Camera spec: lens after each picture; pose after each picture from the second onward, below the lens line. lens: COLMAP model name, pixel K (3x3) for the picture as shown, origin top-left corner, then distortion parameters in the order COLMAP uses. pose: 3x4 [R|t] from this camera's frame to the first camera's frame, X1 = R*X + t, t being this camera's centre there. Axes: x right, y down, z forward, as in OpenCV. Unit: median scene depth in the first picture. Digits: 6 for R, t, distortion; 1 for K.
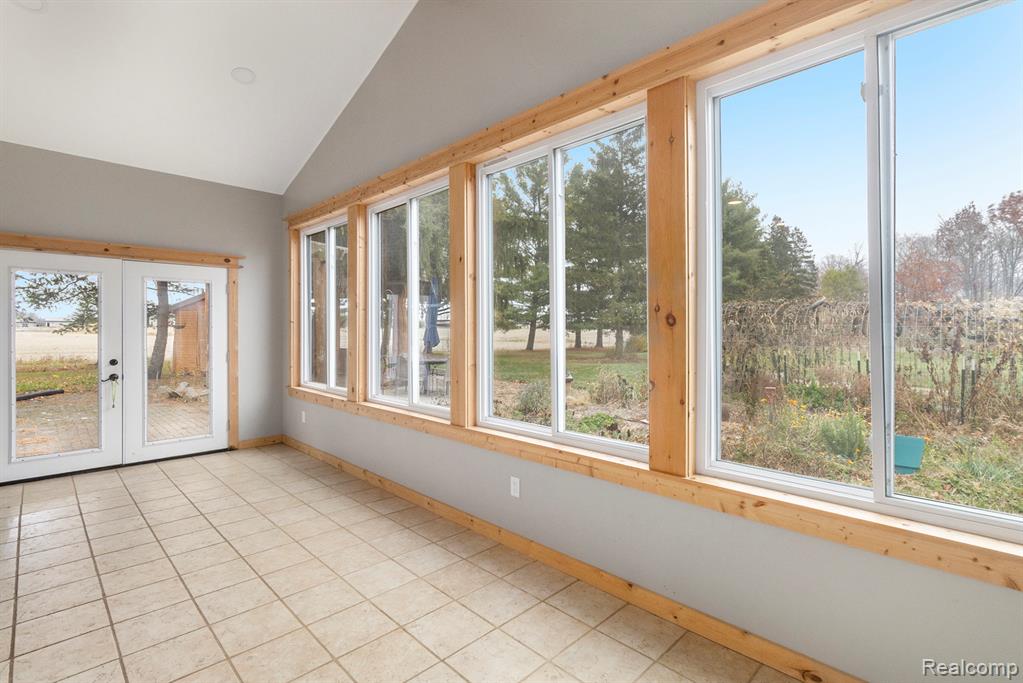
lens RADIAL K [[474.3, 0, 501.1], [0, 474.3, 327.7], [0, 0, 1]] dist [0.007443, -0.000839]
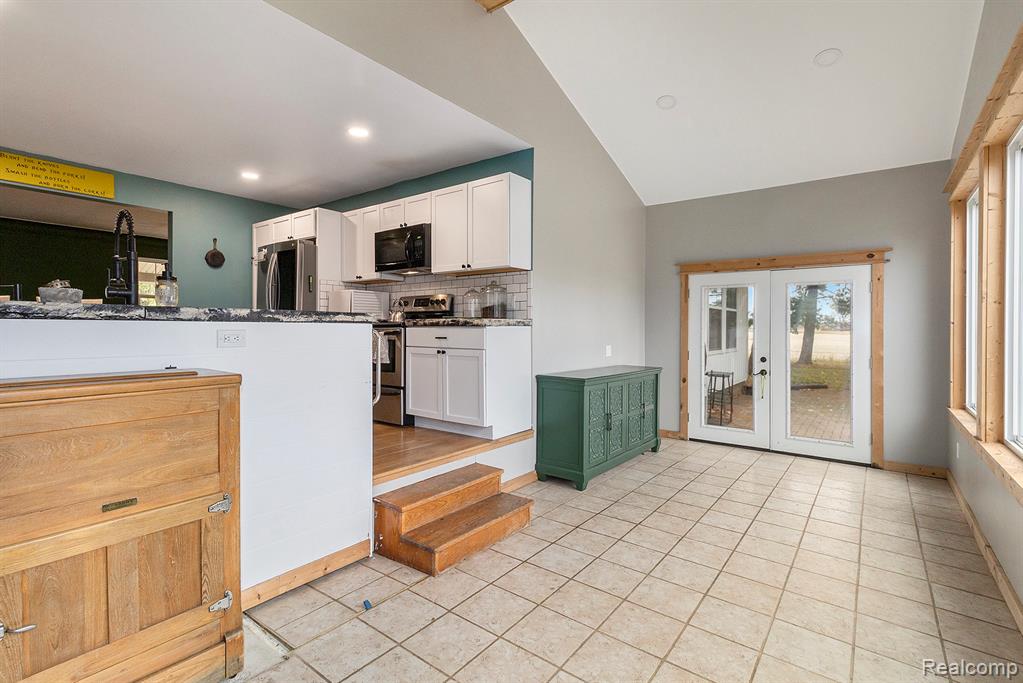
lens RADIAL K [[474.3, 0, 517.7], [0, 474.3, 329.2], [0, 0, 1]] dist [0.007443, -0.000839]
pose [[0.148097, -0.000373, -0.988973, 0.221385], [-0.007479, 0.999971, -0.001497, 0.004420], [0.988945, 0.007618, 0.148090, 0.206308]]
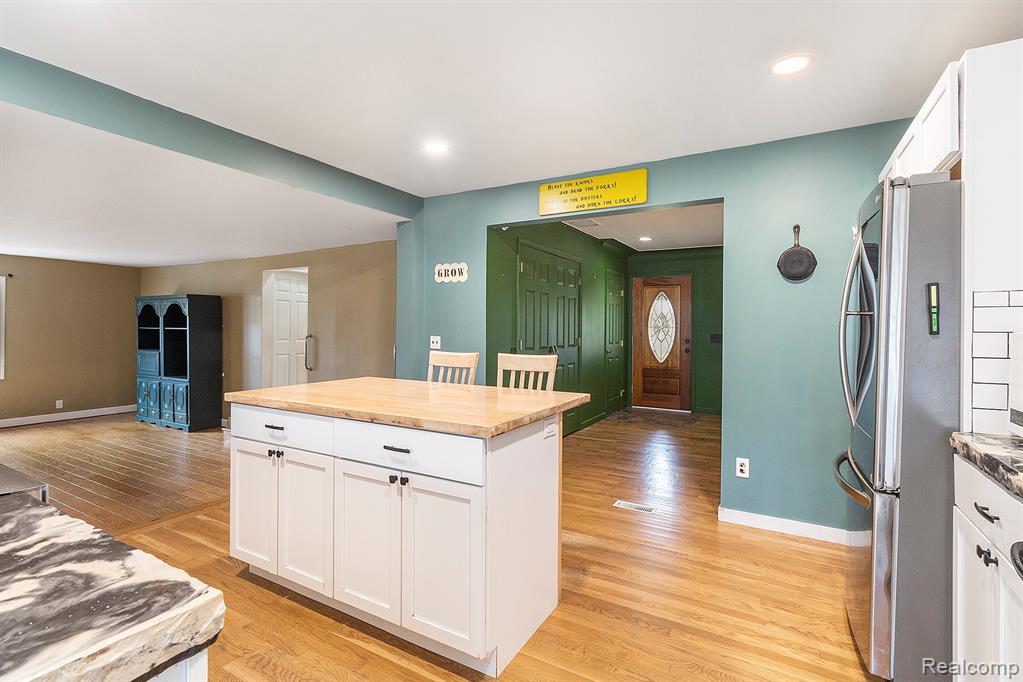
lens RADIAL K [[474.3, 0, 509.3], [0, 474.3, 334.0], [0, 0, 1]] dist [0.007443, -0.000839]
pose [[-0.960052, -0.007924, -0.279711, -0.483943], [-0.011348, 0.999879, 0.010623, -0.072348], [0.279593, 0.013373, -0.960026, 0.137571]]
